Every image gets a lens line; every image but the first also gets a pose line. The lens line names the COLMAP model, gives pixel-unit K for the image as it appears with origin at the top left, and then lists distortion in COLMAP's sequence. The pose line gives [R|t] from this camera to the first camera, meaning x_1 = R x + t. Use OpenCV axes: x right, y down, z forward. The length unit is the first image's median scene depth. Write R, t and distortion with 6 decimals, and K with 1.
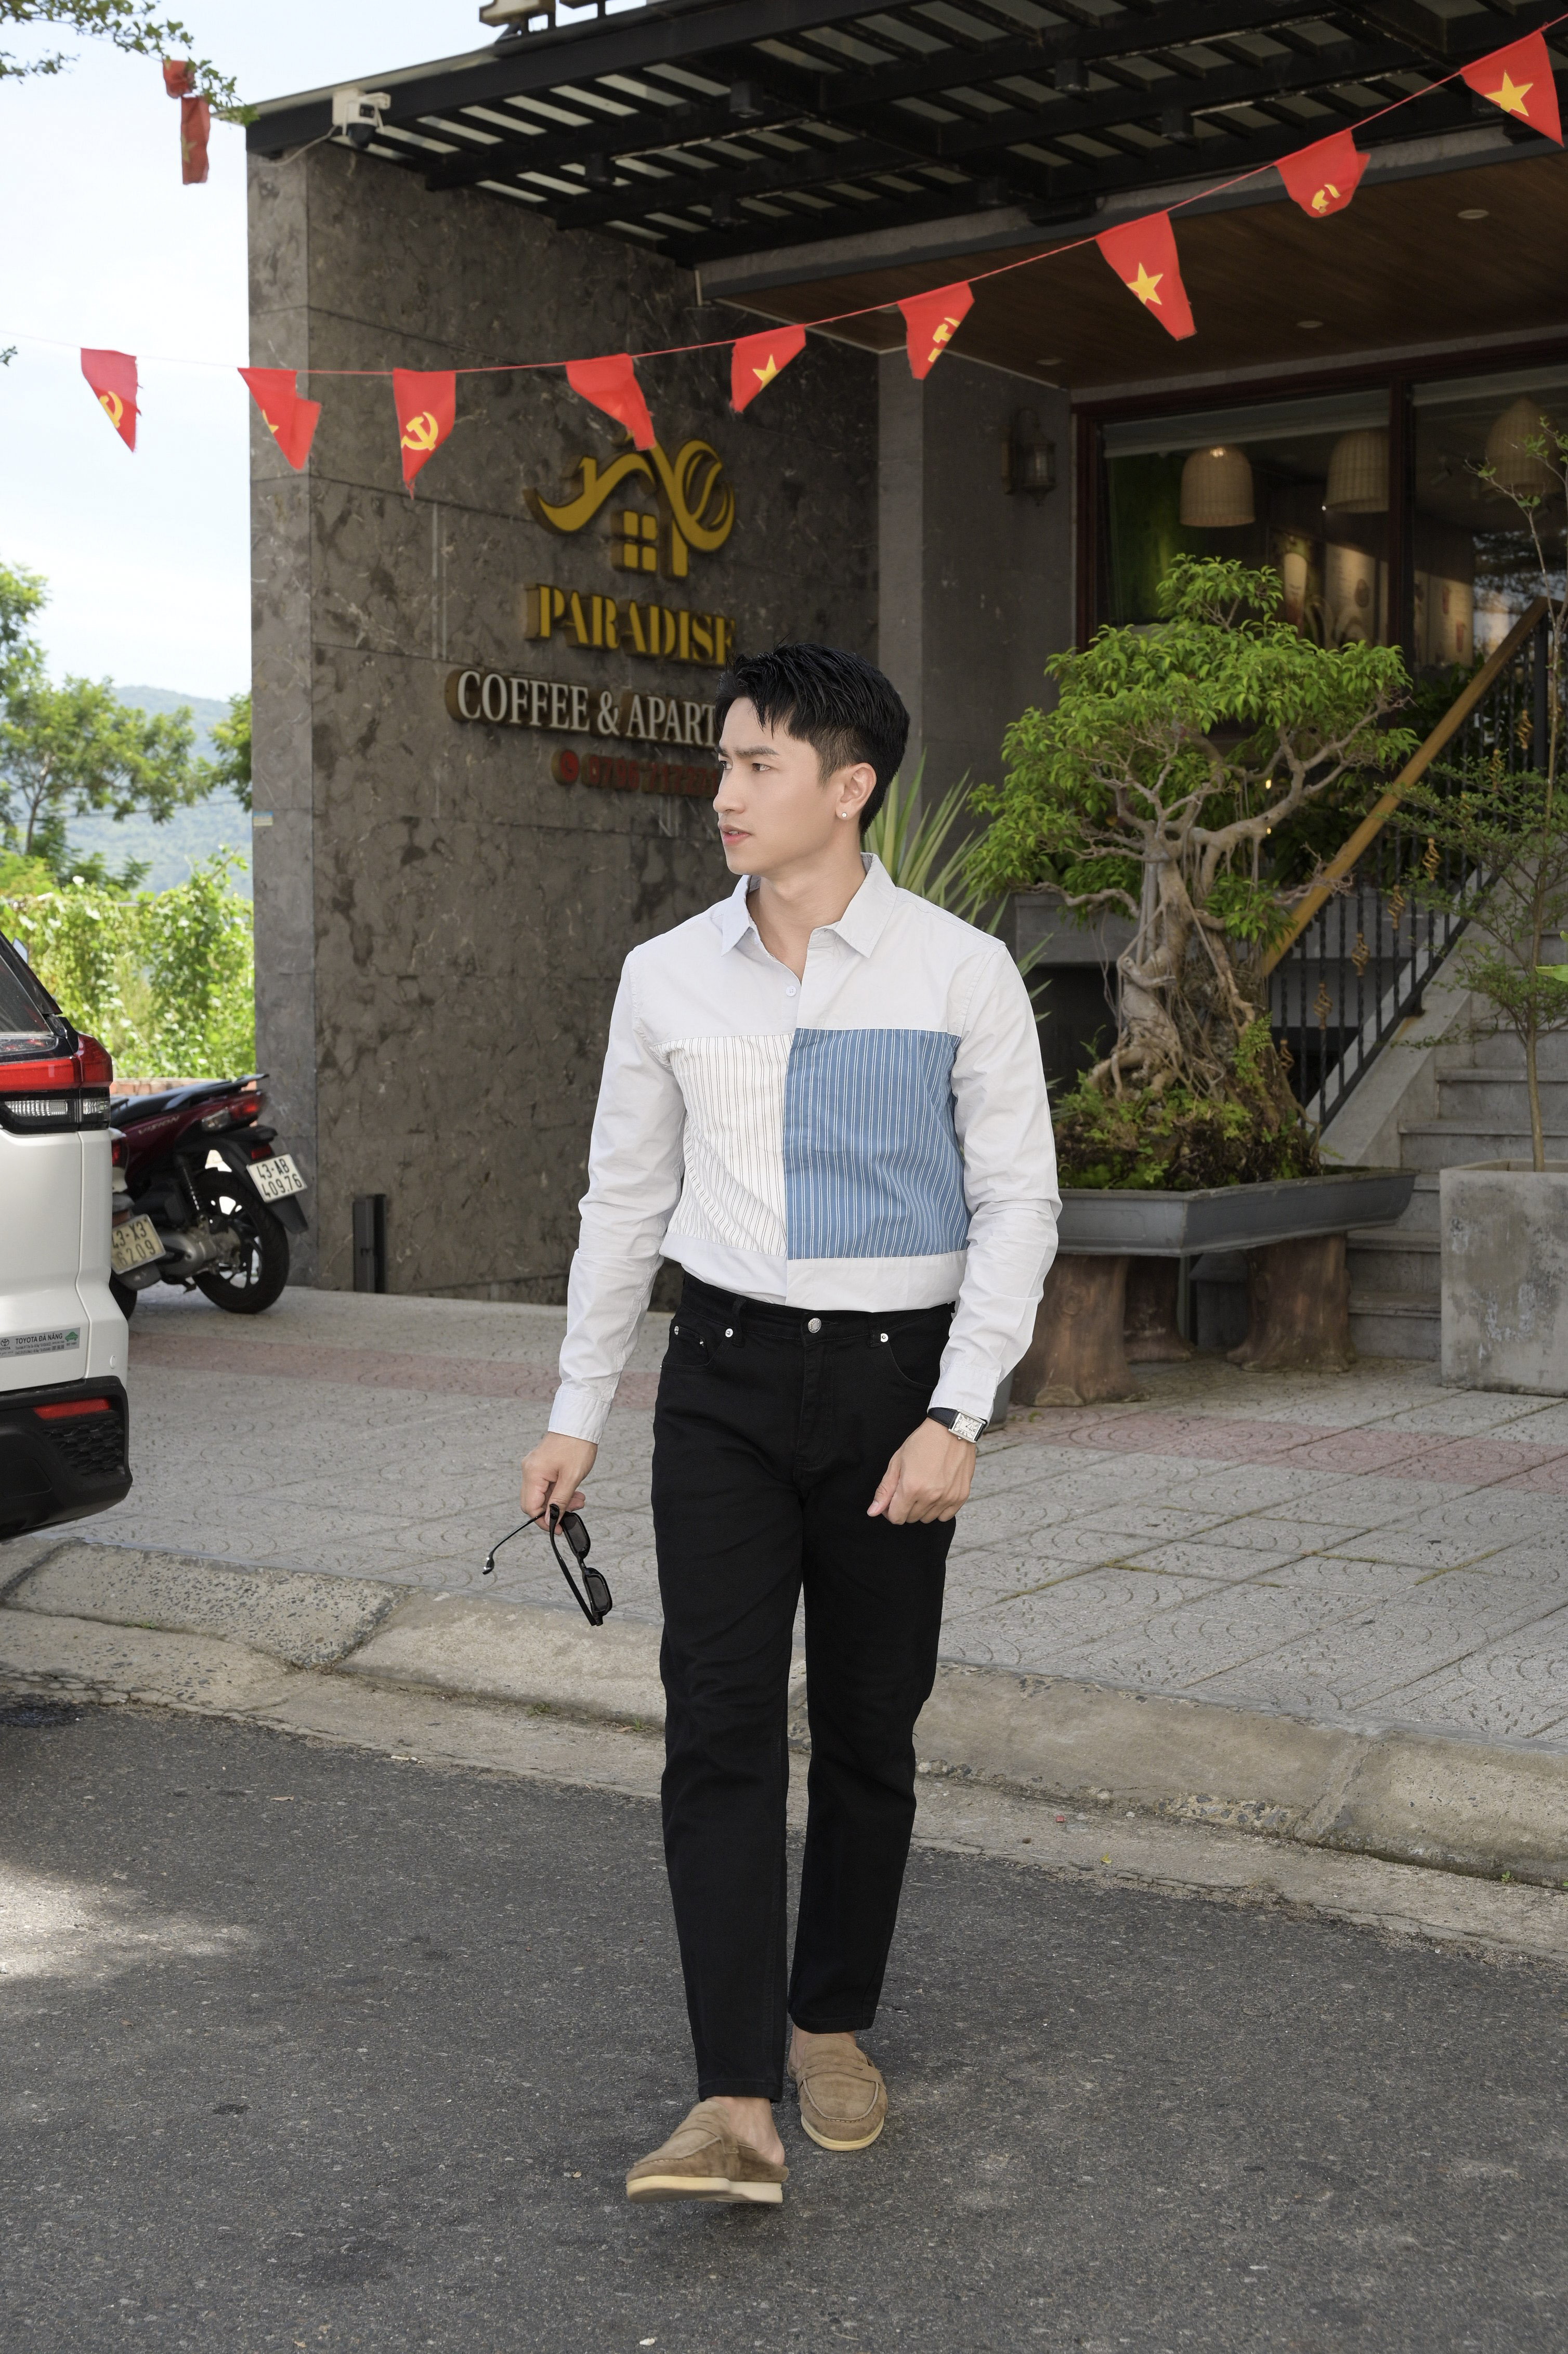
lens RADIAL K [[3011.3, 0, 804.0], [0, 3011.3, 1187.4], [0, 0, 1]] dist [0.001419, 0.000000]
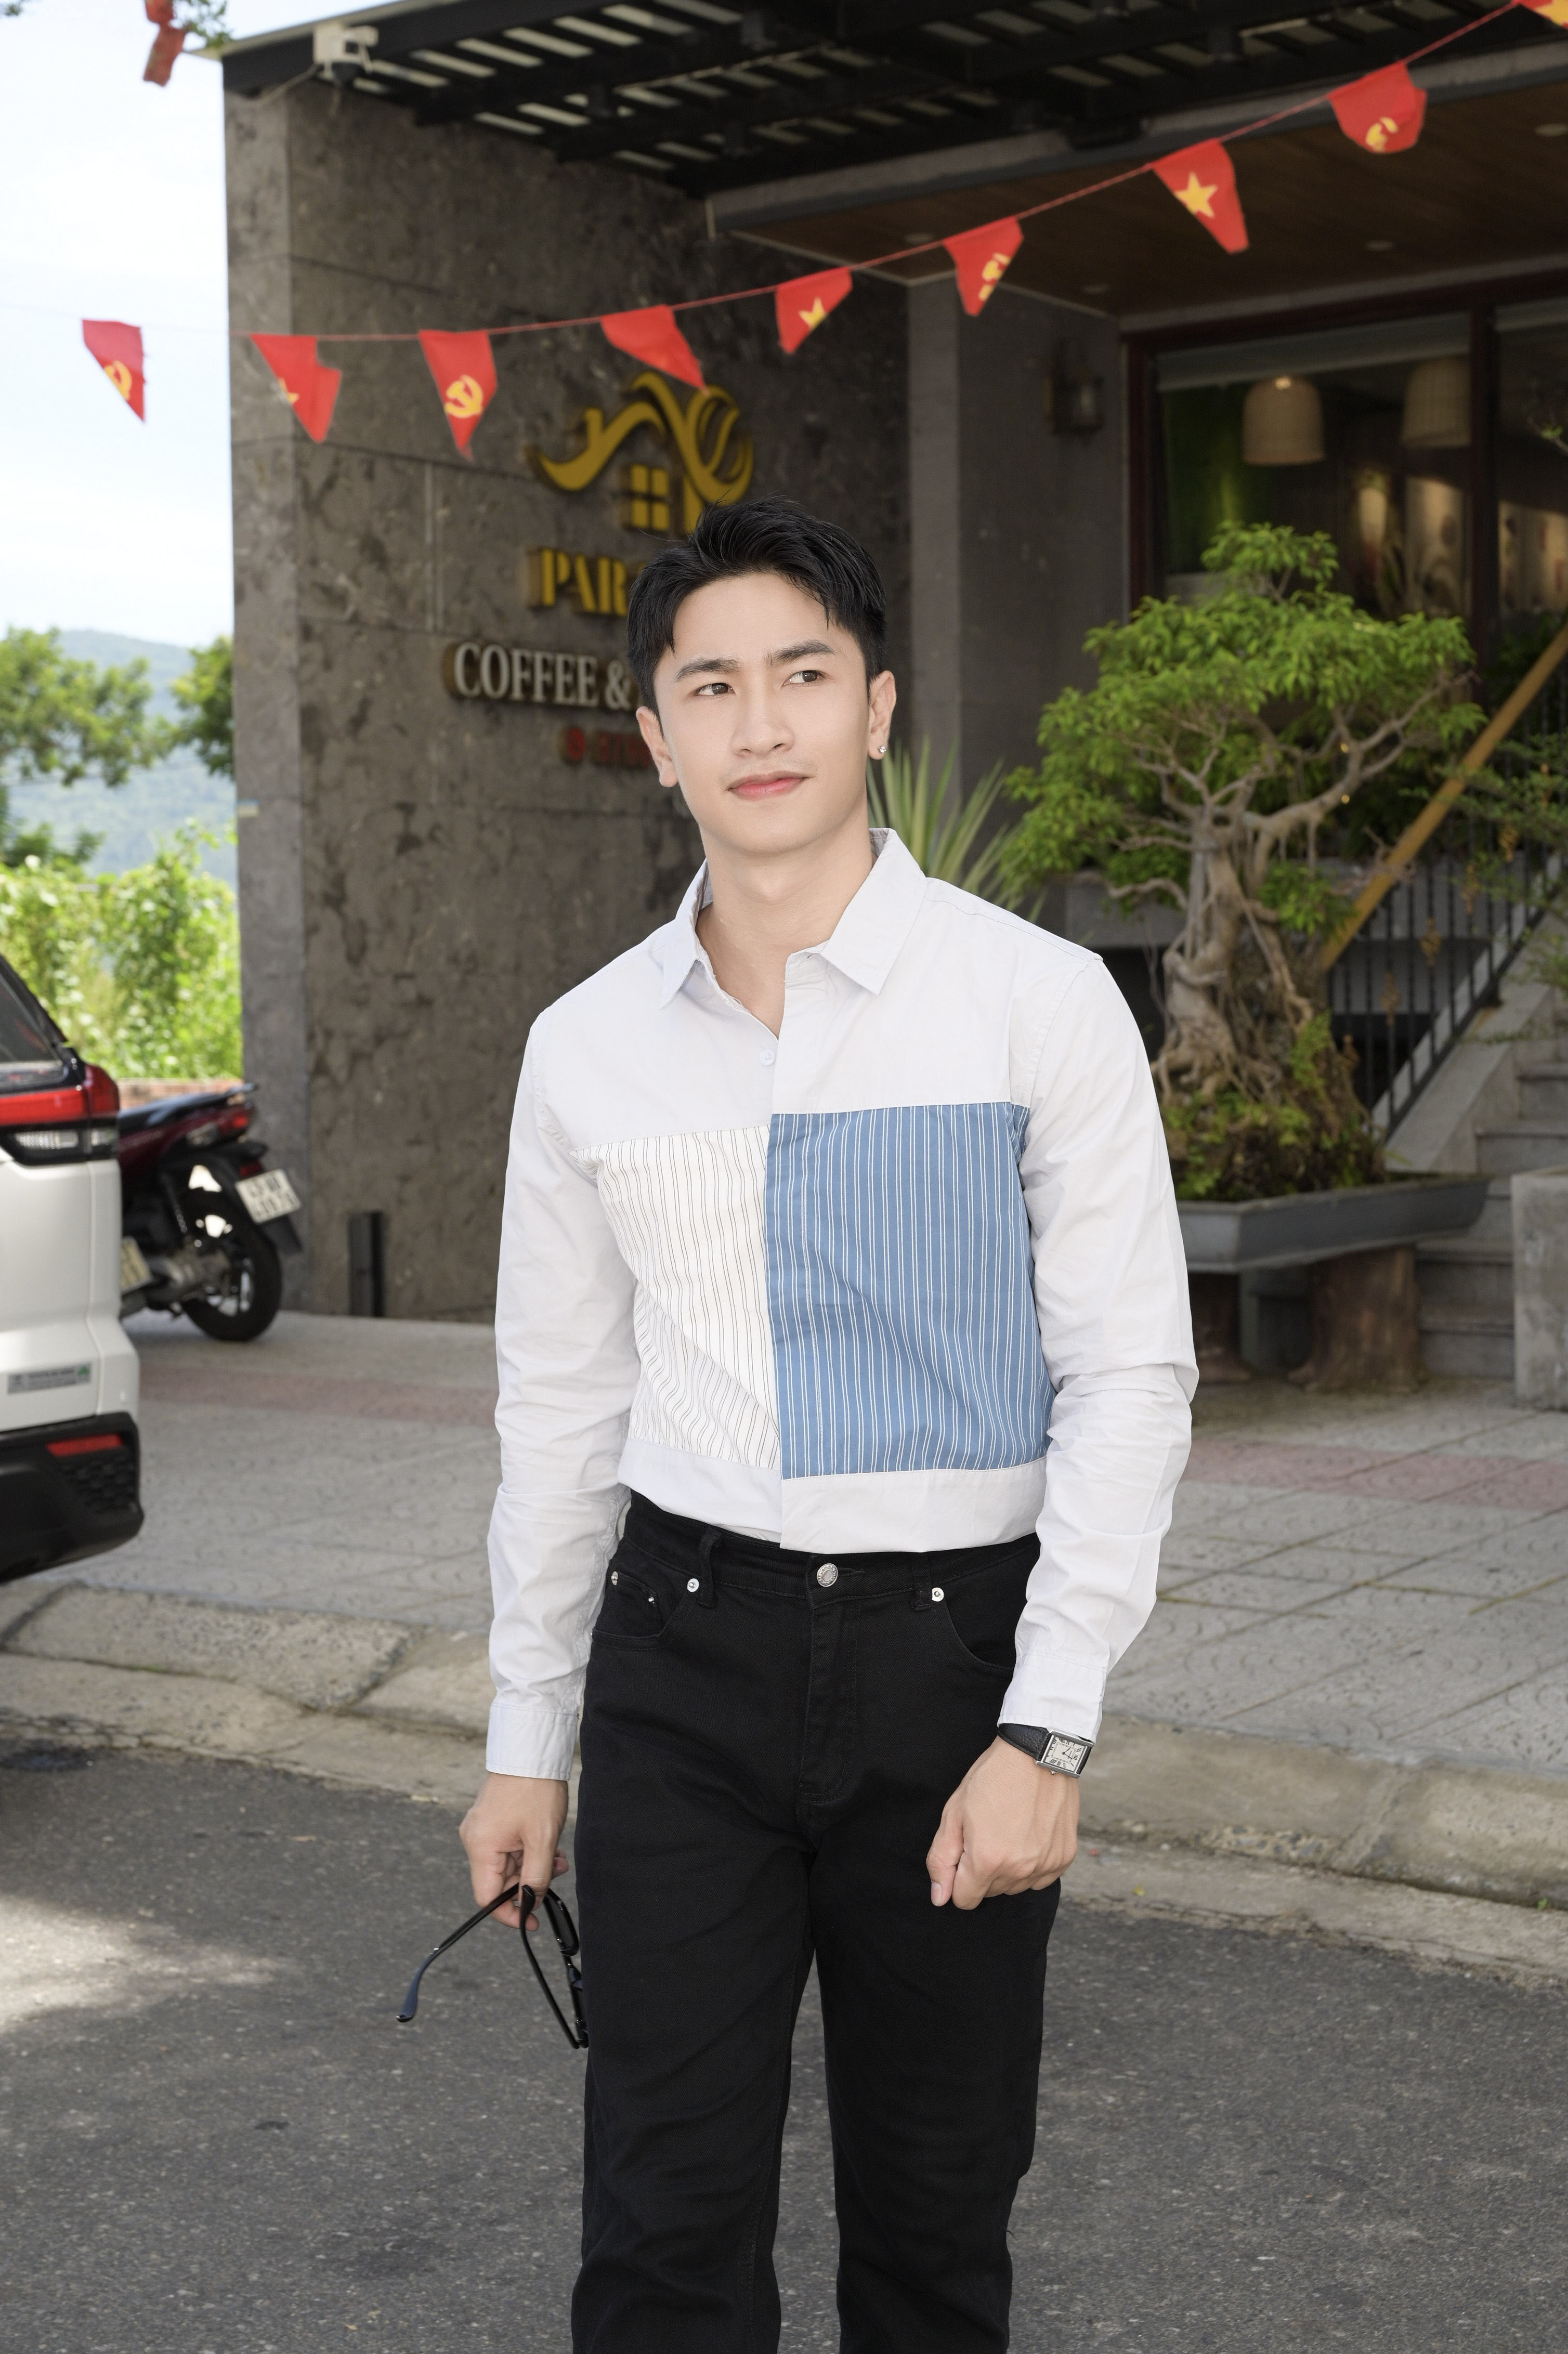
lens RADIAL K [[3434.3, 0, 776.6], [0, 3434.3, 1172.5], [0, 0, 1]] dist [0.005092, 0.000000]
pose [[0.999743, -0.011537, -0.019534, 0.003388], [0.011453, 0.999925, -0.004378, -0.004724], [0.019583, 0.004153, 0.999800, -0.069448]]
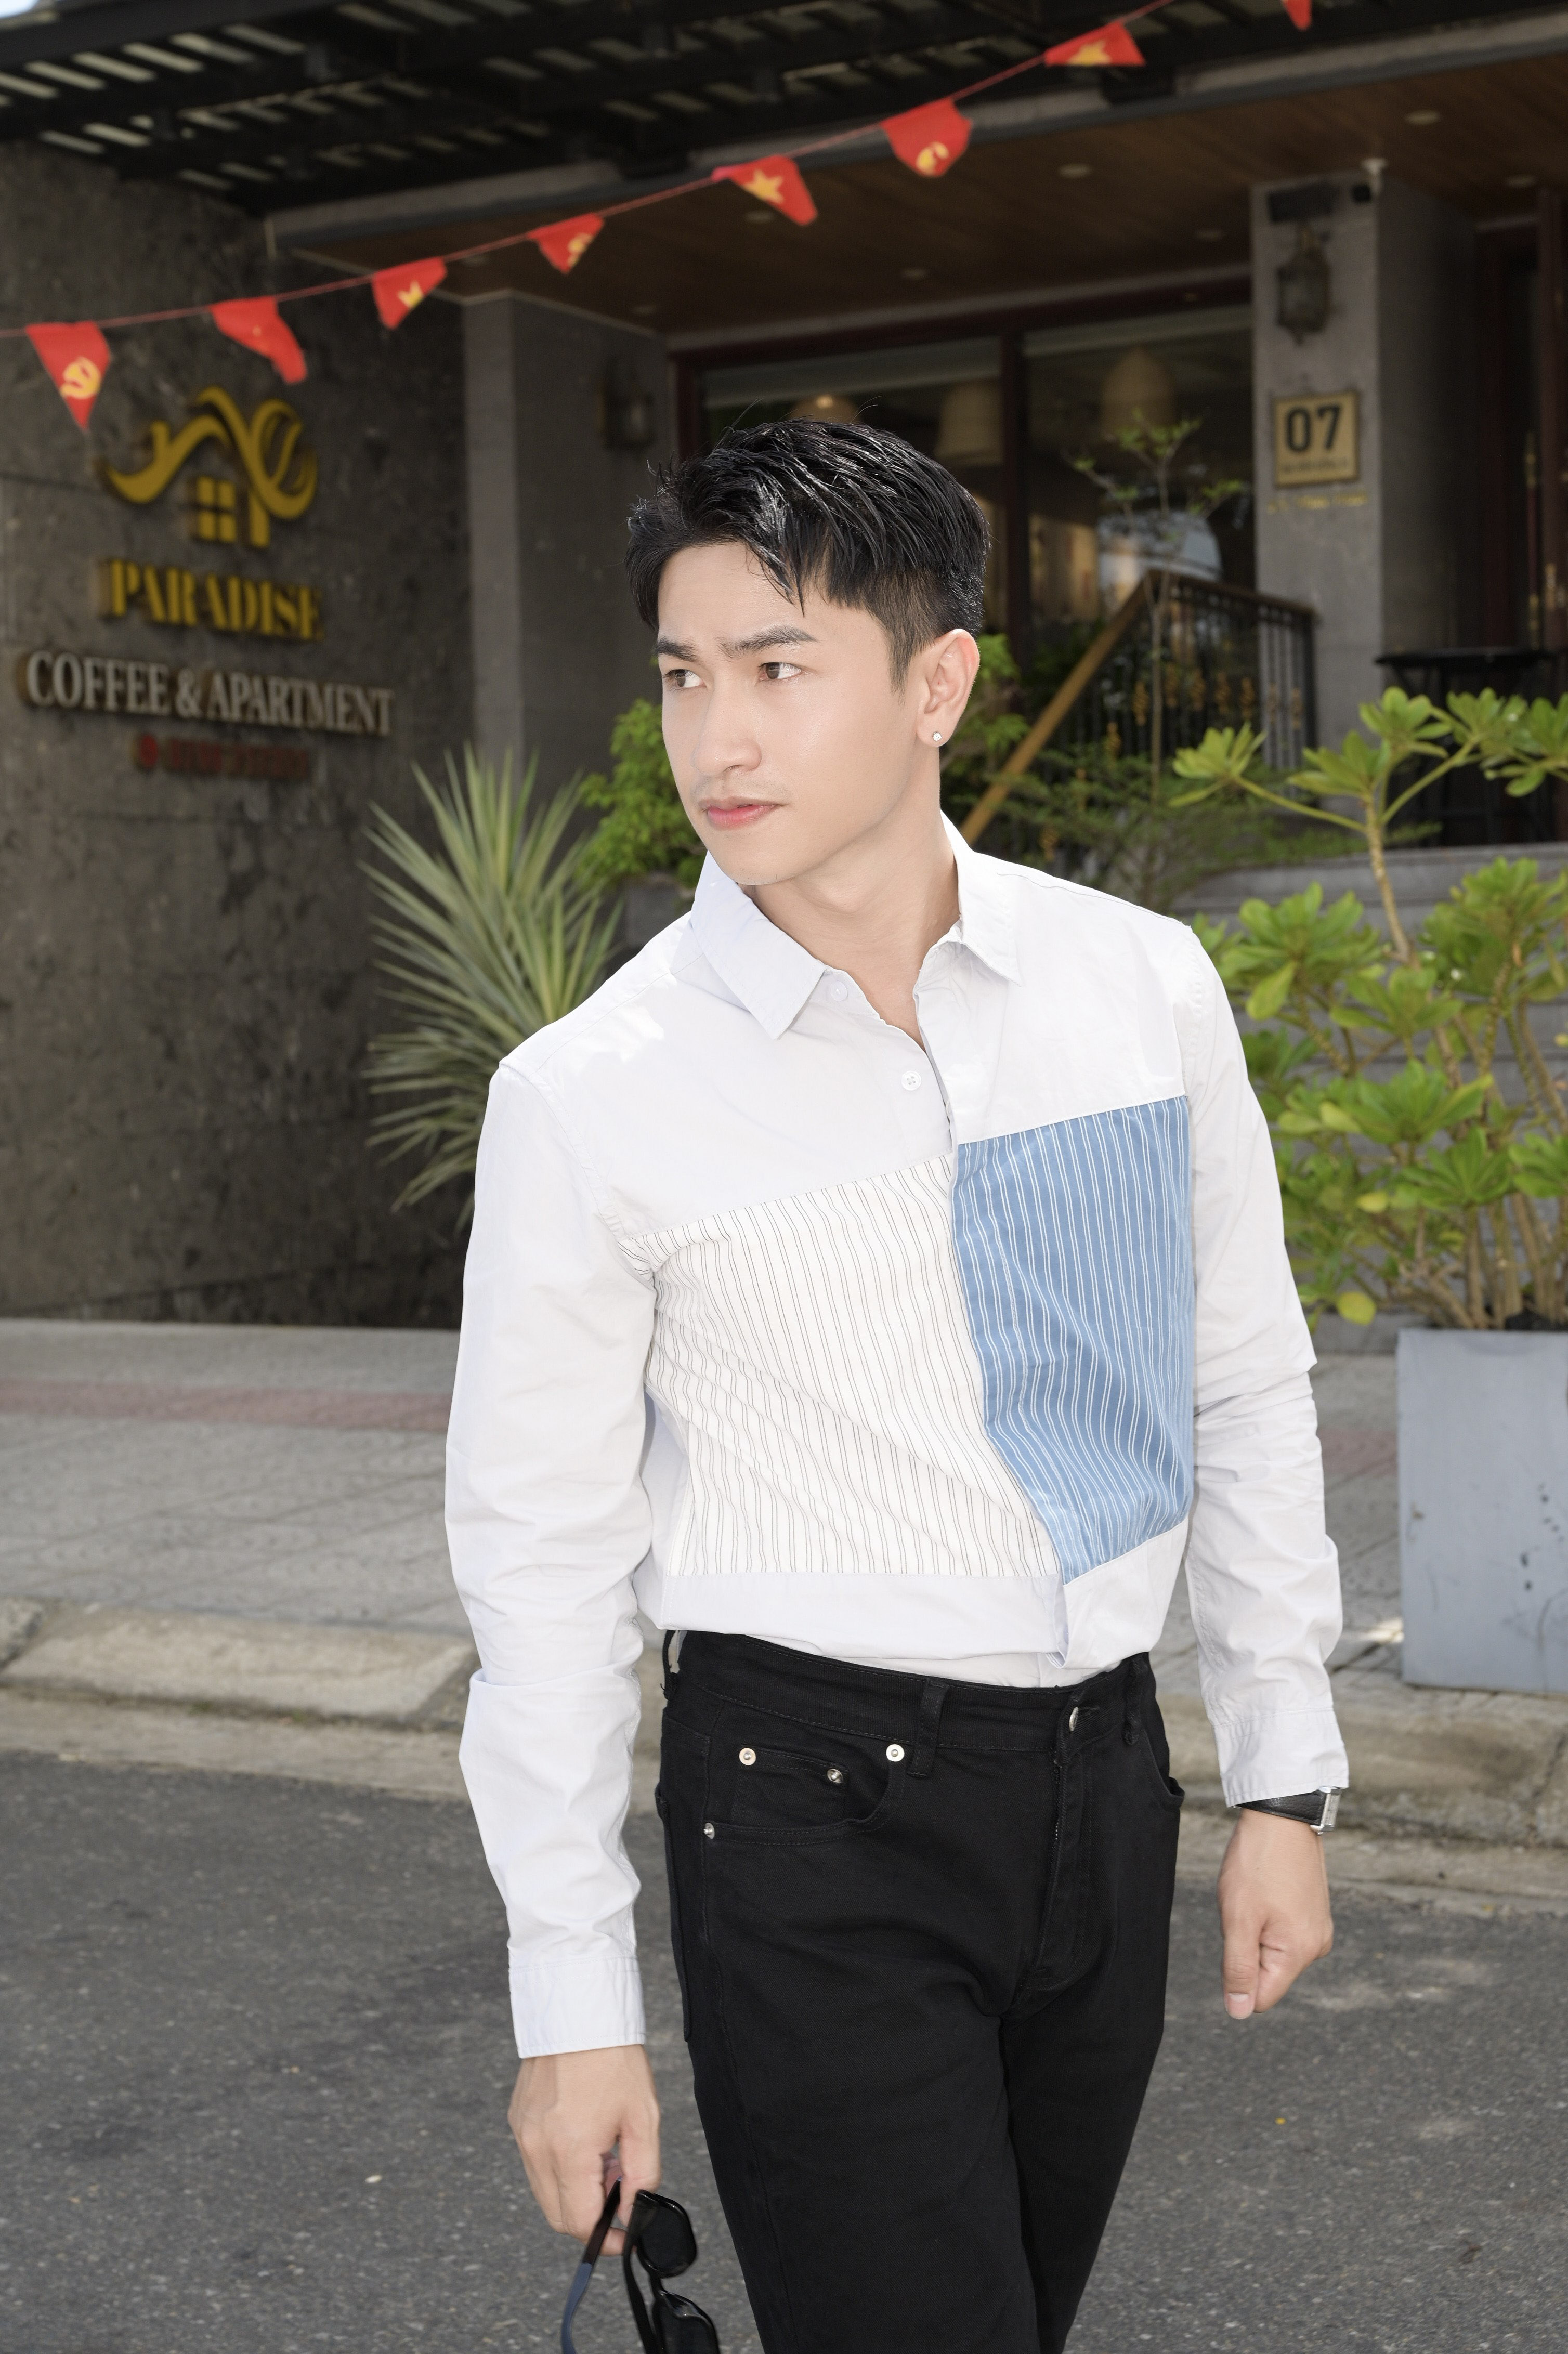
lens RADIAL K [[3434.3, 0, 789.2], [0, 3434.3, 1168.1], [0, 0, 1]] dist [0.005092, 0.000000]
pose [[0.992707, -0.030027, 0.116754, -0.012137], [0.030467, 0.999534, -0.001992, -0.002056], [-0.116639, 0.005535, 0.993159, -0.123430]]
